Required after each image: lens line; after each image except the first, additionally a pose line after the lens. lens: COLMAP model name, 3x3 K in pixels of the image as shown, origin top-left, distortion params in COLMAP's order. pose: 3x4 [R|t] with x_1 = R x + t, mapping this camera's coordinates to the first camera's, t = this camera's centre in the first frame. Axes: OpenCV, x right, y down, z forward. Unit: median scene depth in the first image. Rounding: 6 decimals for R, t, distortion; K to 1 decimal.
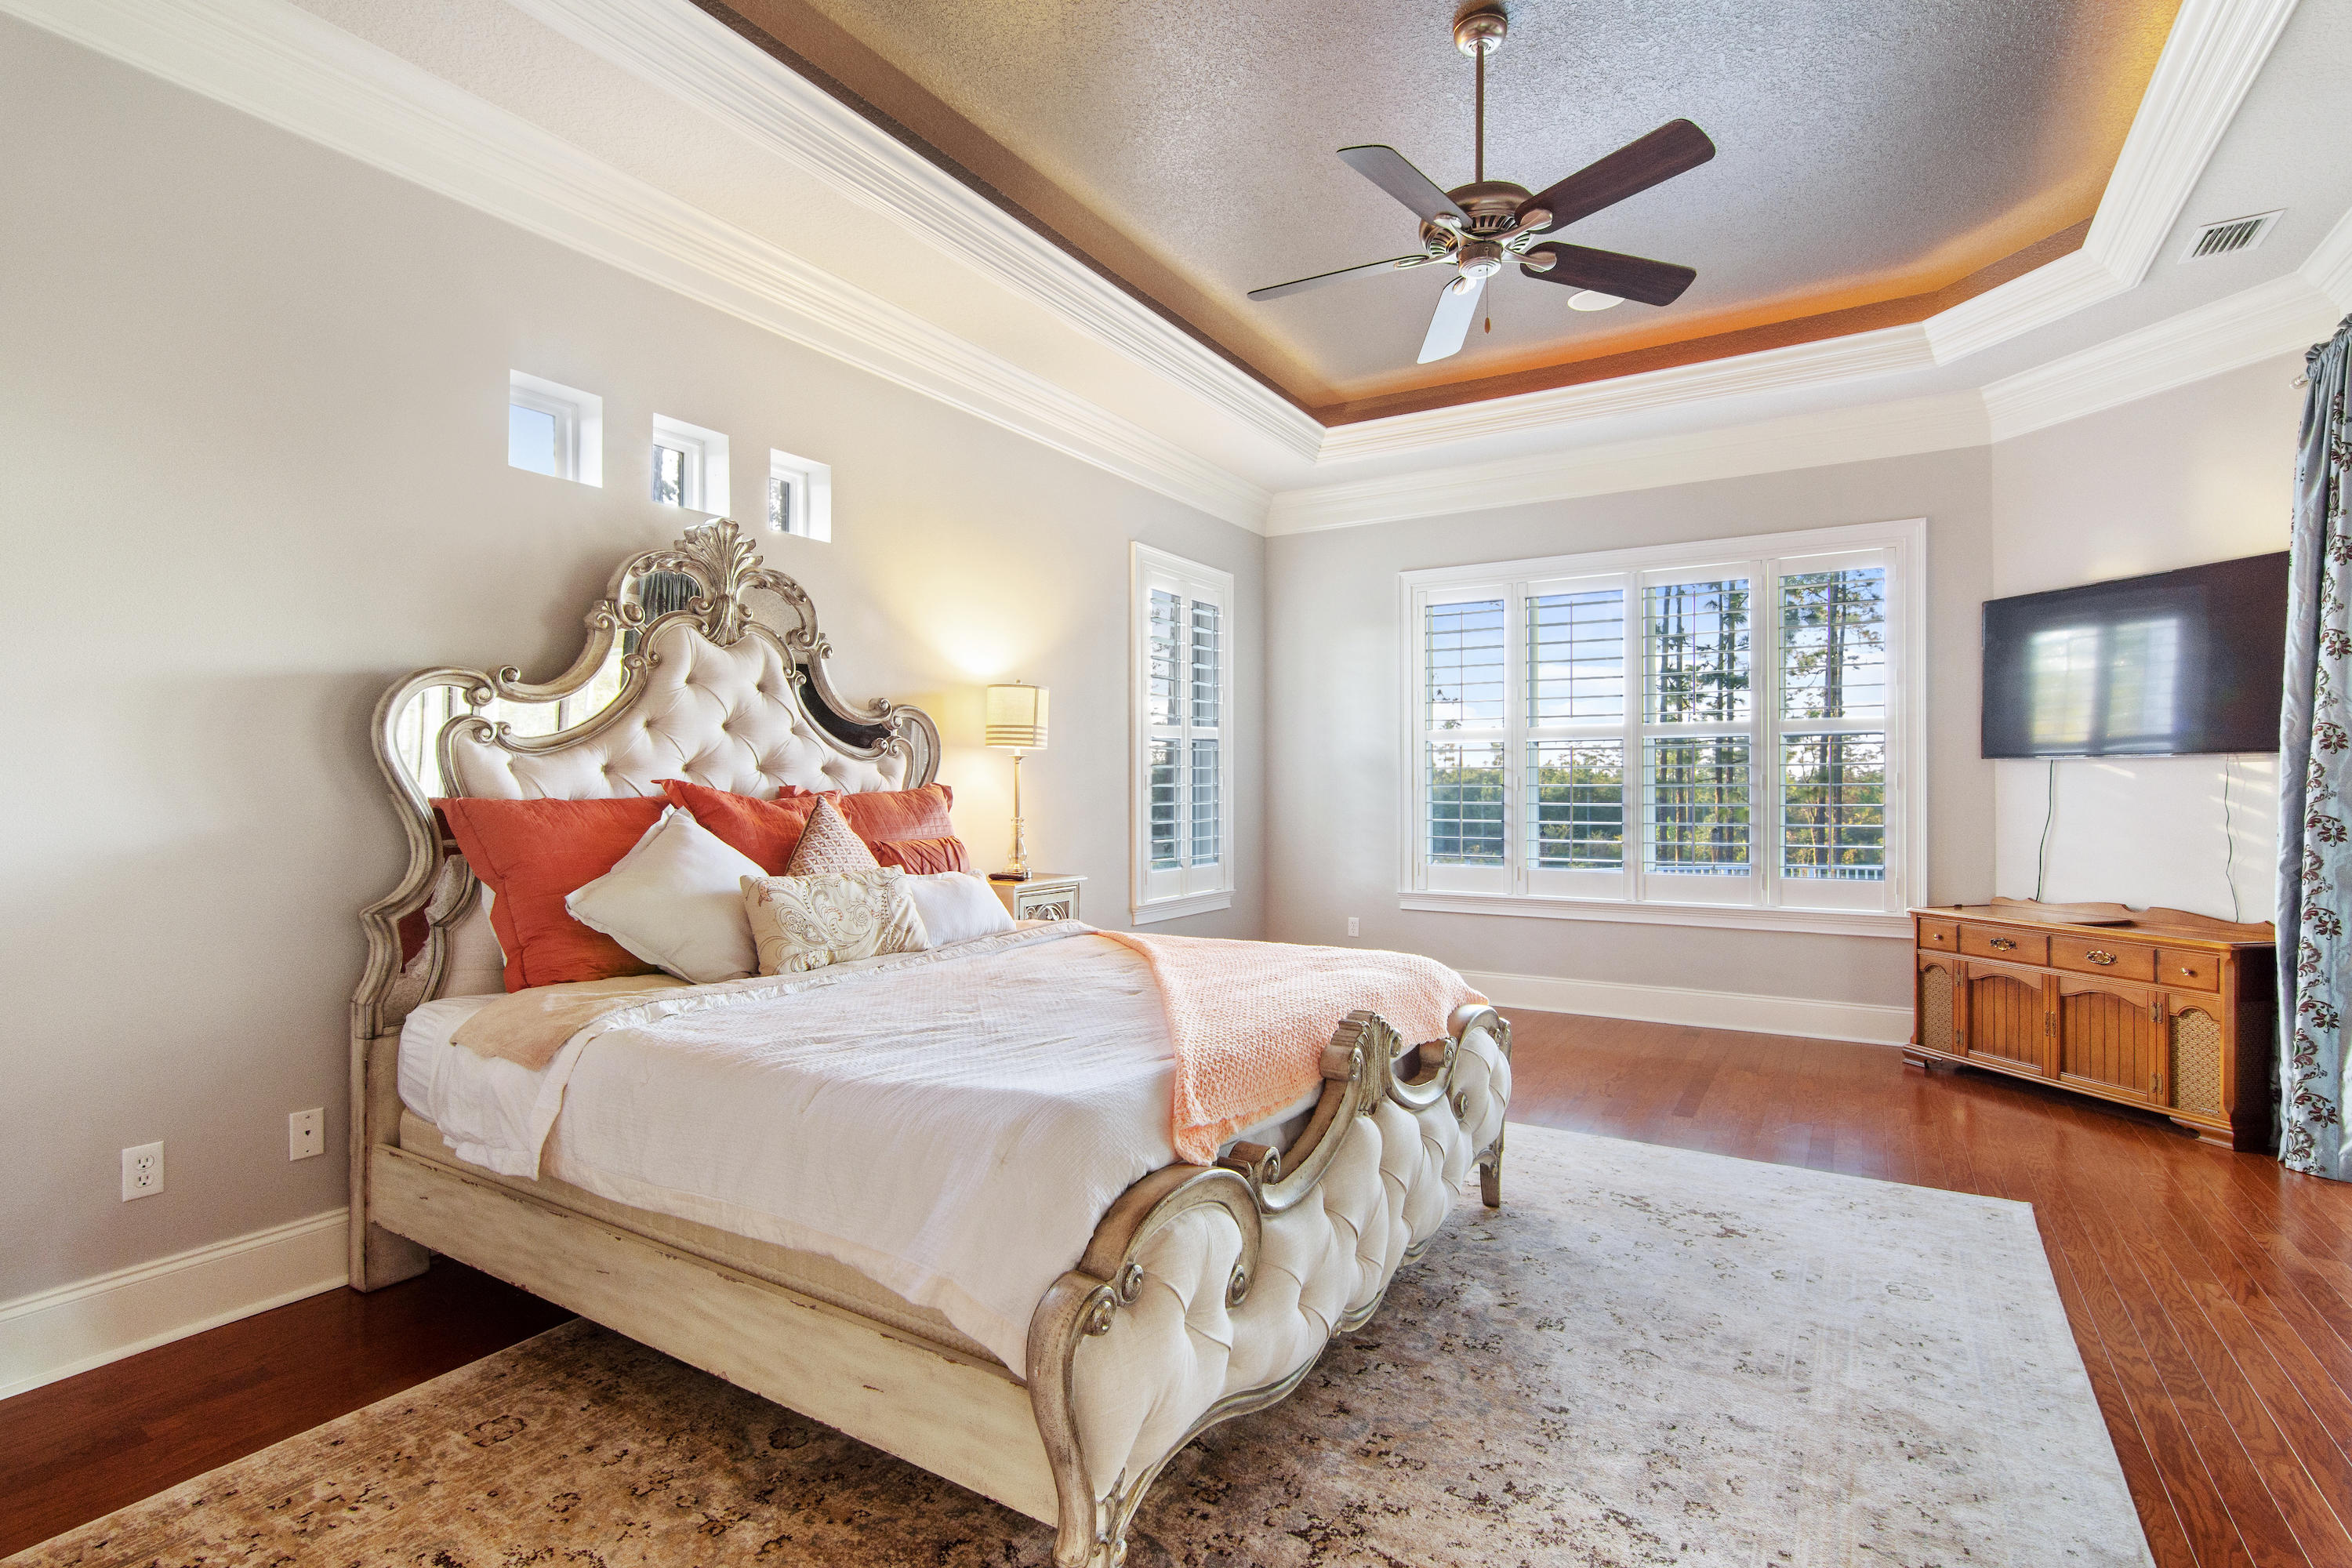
lens RADIAL K [[1124.7, 0, 1162.0], [0, 1124.7, 790.7], [0, 0, 1]] dist [-0.005307, -0.001117]
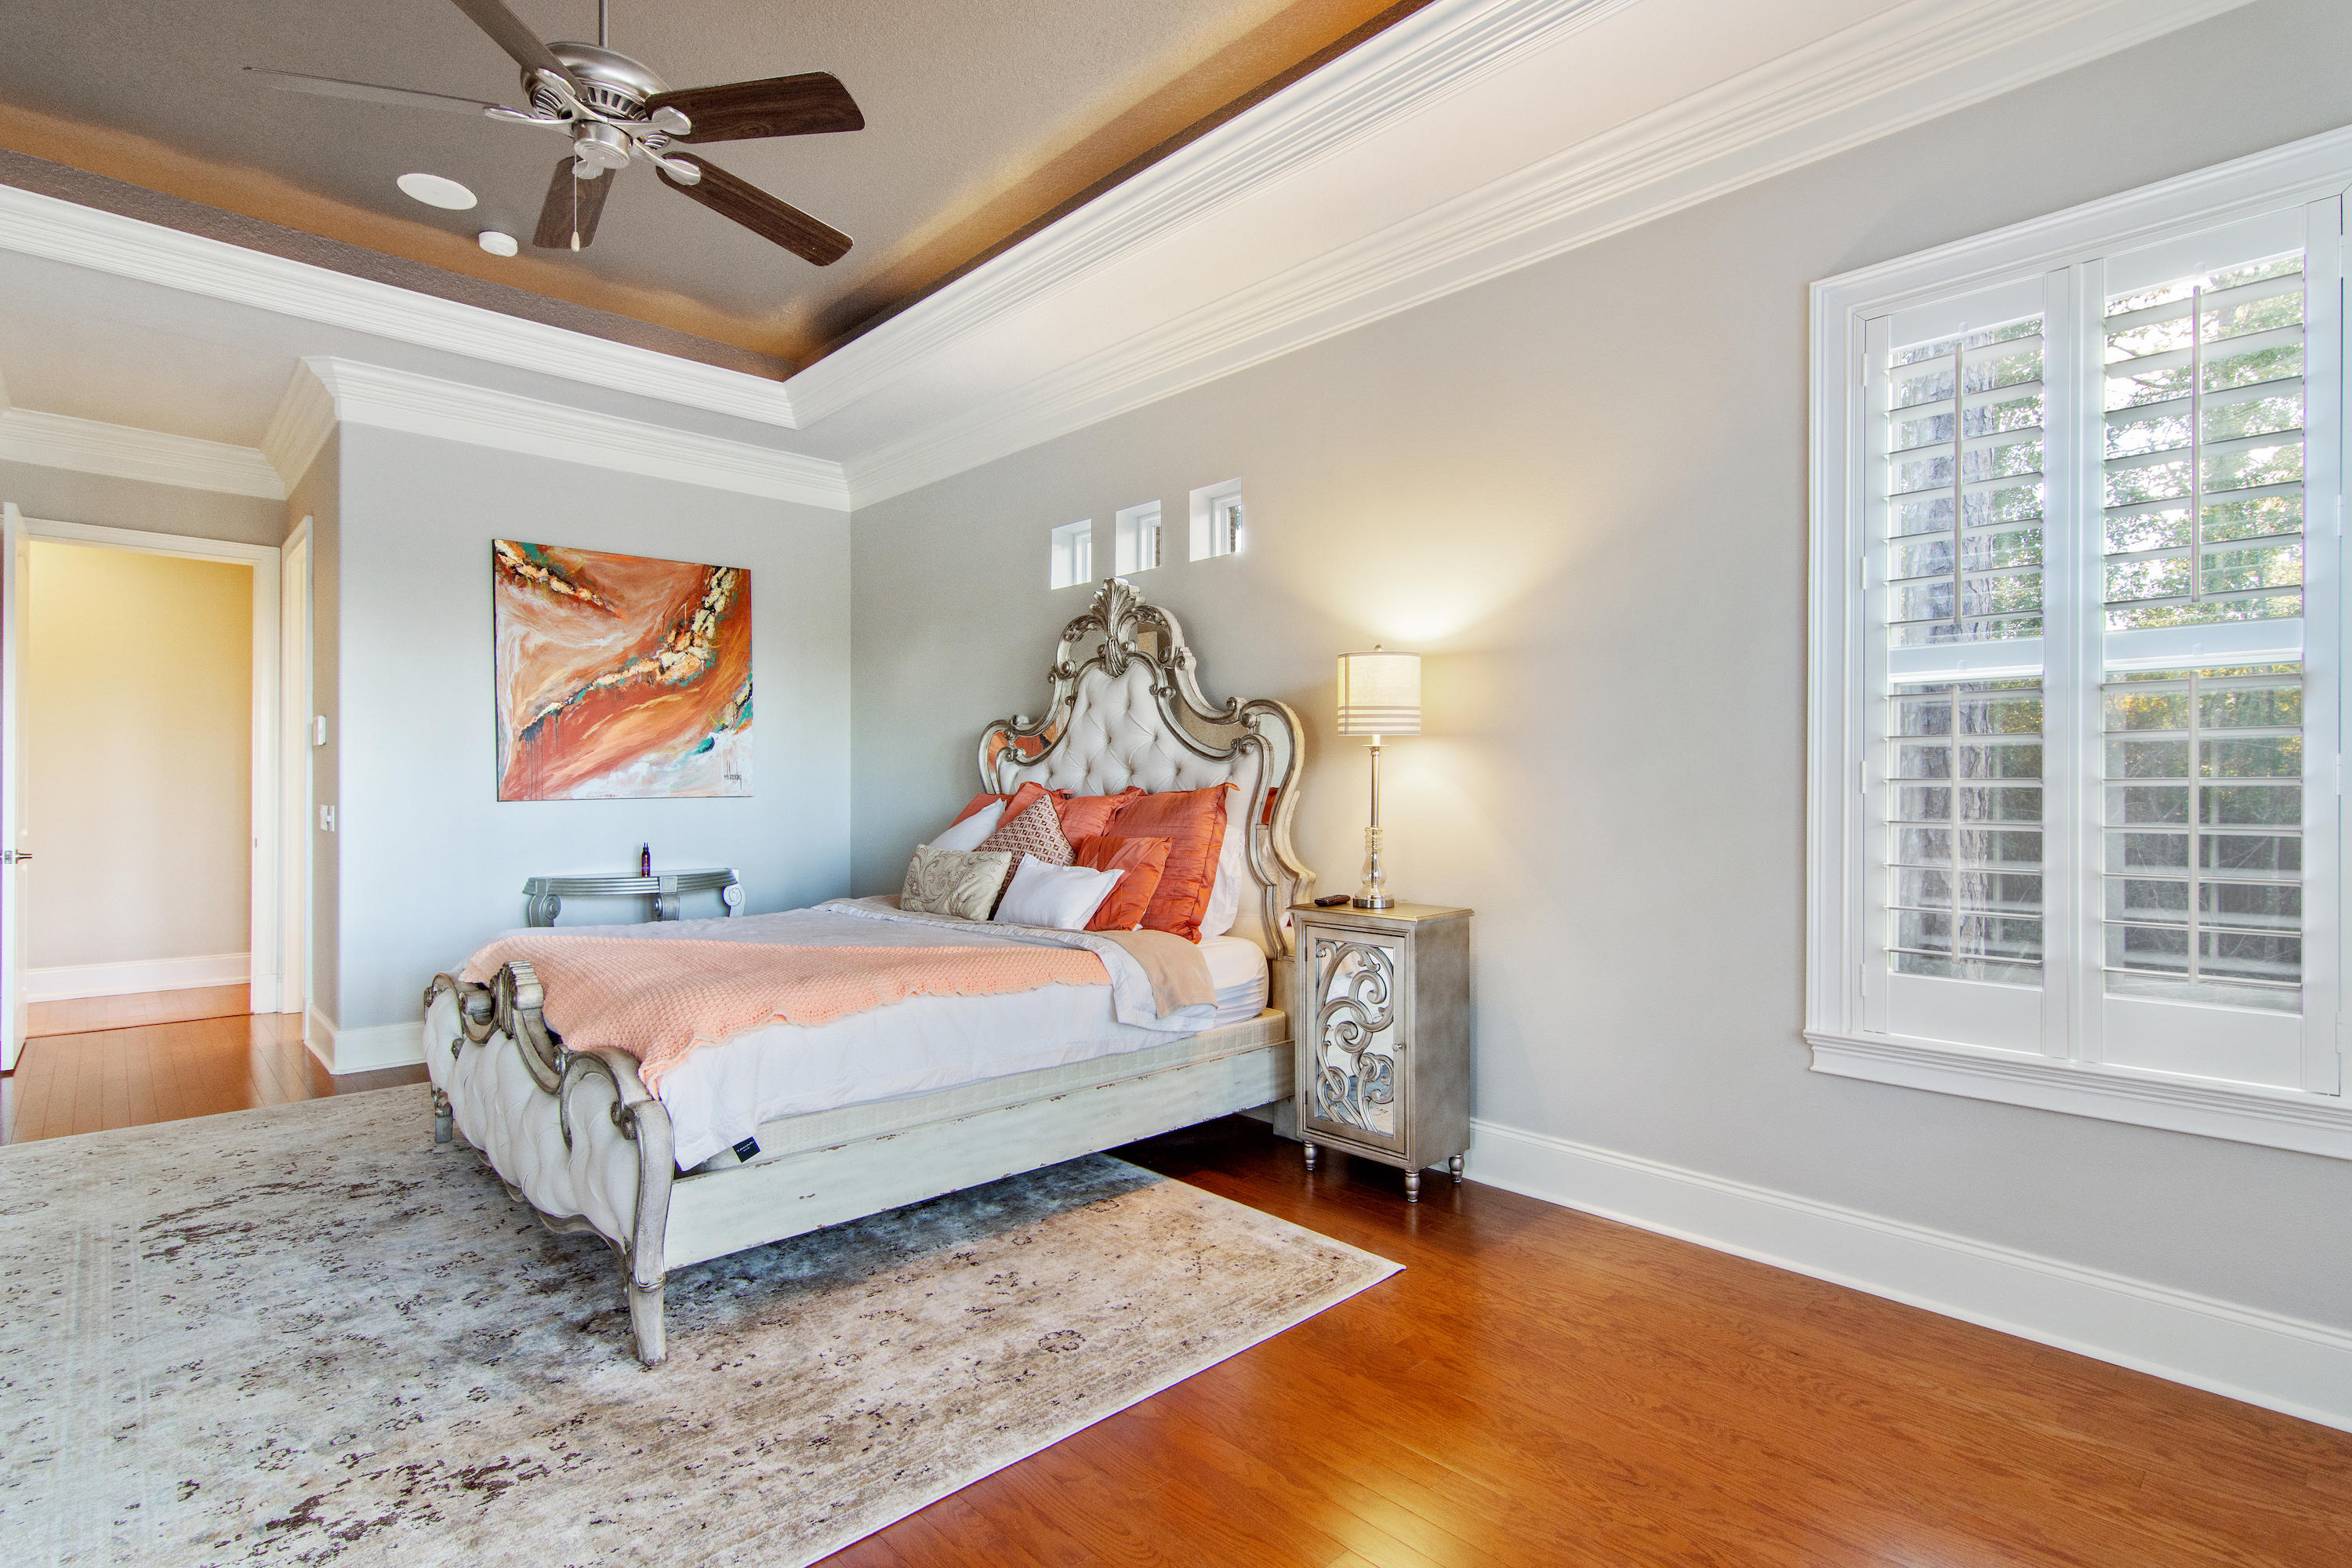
lens RADIAL K [[1124.7, 0, 1159.1], [0, 1124.7, 790.9], [0, 0, 1]] dist [-0.005307, -0.001117]
pose [[-0.253354, -0.004447, -0.967363, 0.898724], [-0.003776, 0.999986, -0.003608, 0.003833], [0.967366, 0.002739, -0.253367, 1.478390]]
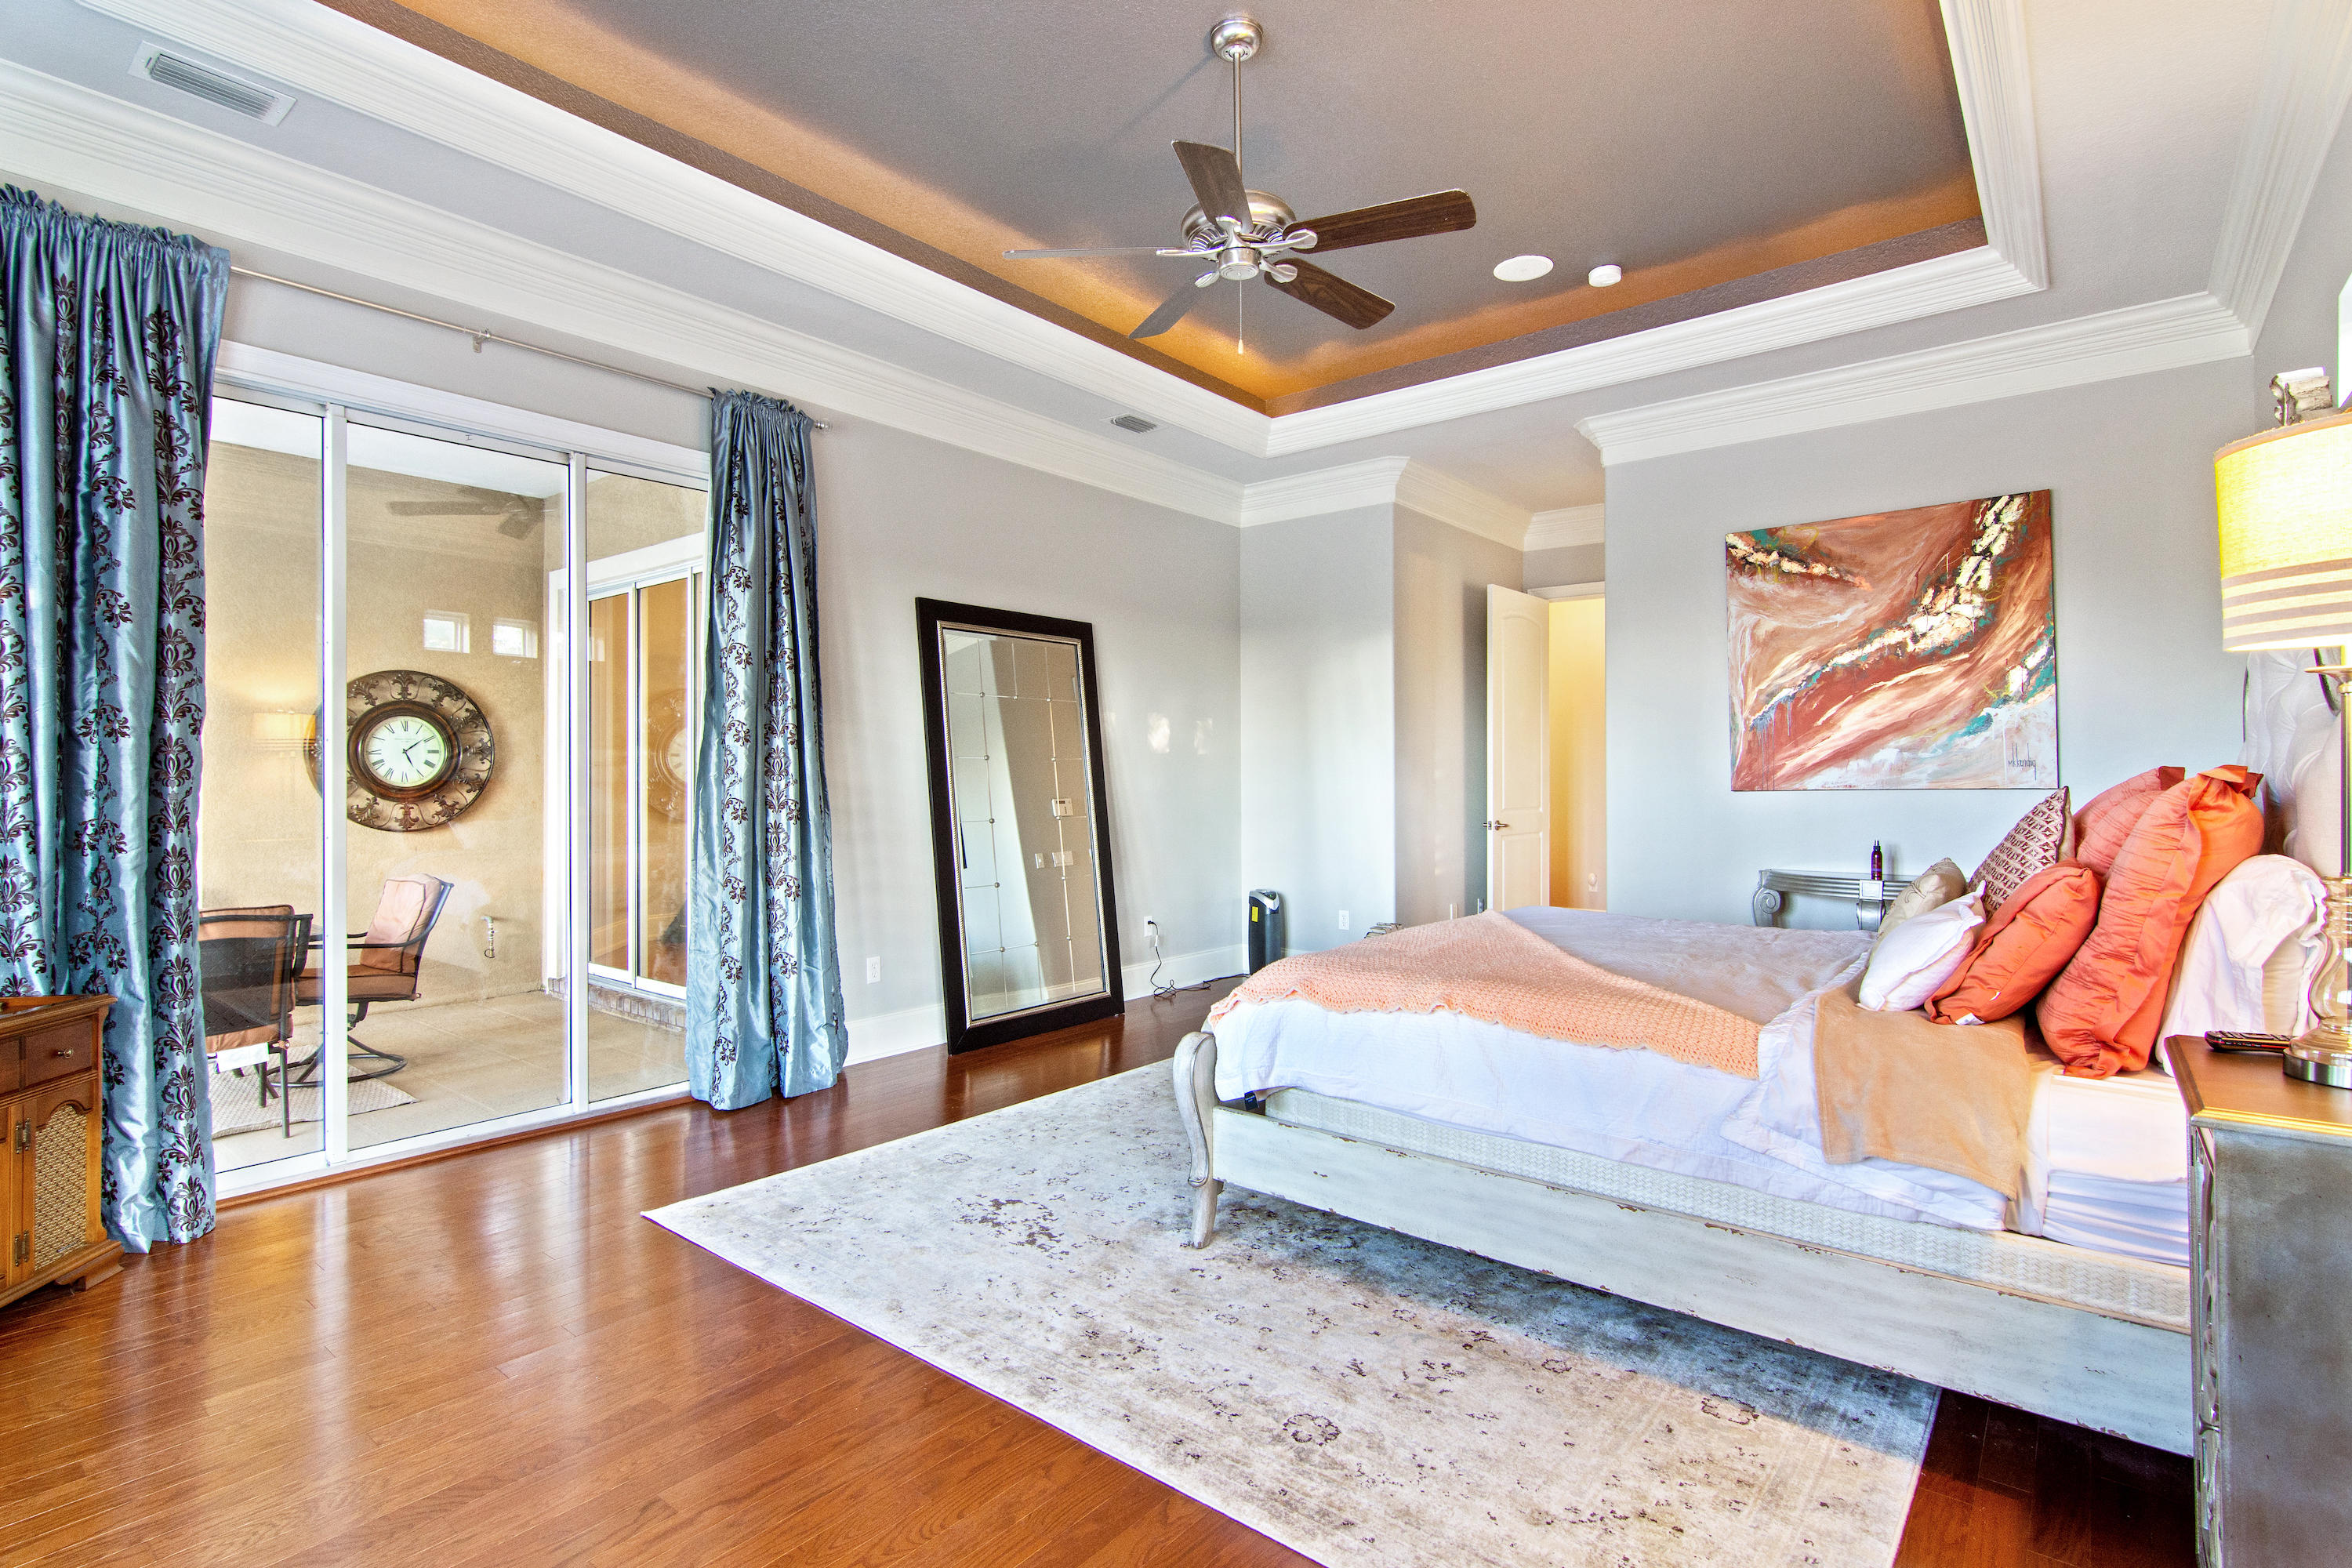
lens RADIAL K [[1124.7, 0, 1178.5], [0, 1124.7, 765.6], [0, 0, 1]] dist [-0.005307, -0.001117]
pose [[-0.992821, -0.003289, 0.119566, 0.204365], [-0.004366, 0.999952, -0.008747, -0.002327], [-0.119532, -0.009206, -0.992788, 1.863834]]
